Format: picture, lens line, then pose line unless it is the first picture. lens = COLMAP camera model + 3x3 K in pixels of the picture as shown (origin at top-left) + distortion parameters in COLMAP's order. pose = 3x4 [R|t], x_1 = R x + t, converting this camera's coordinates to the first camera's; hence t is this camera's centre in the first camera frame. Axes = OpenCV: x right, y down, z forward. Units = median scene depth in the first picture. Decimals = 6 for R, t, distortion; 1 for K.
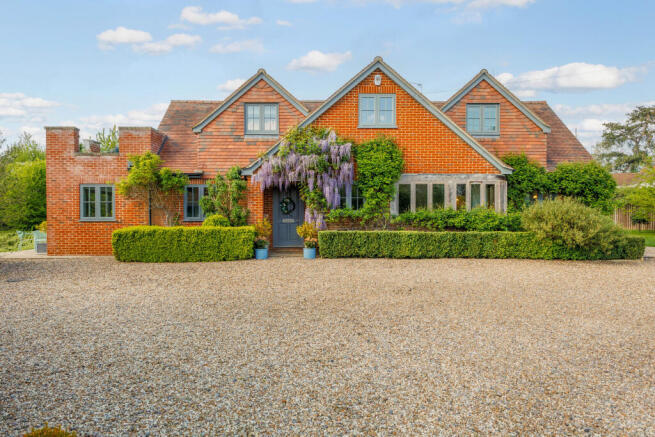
lens RADIAL K [[475.1, 0, 315.0], [0, 475.1, 233.4], [0, 0, 1]] dist [-0.004461, -0.006010]
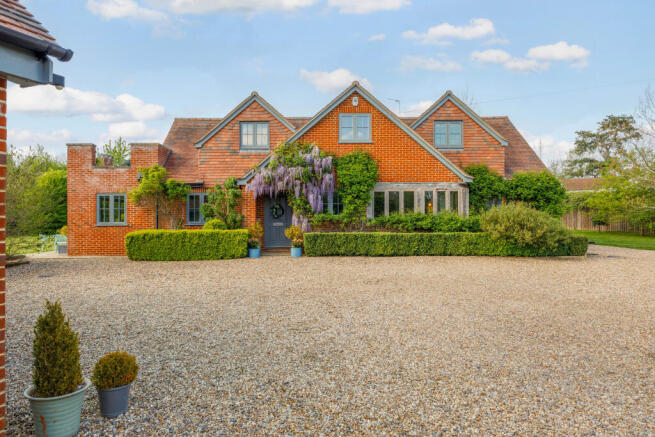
lens RADIAL K [[692.2, 0, 328.3], [0, 692.2, 216.8], [0, 0, 1]] dist [-0.058823, 0.000000]
pose [[0.999827, -0.006344, -0.017474, 0.094470], [0.005563, 0.999000, -0.044359, 0.030072], [0.017738, 0.044255, 0.998863, -0.661320]]
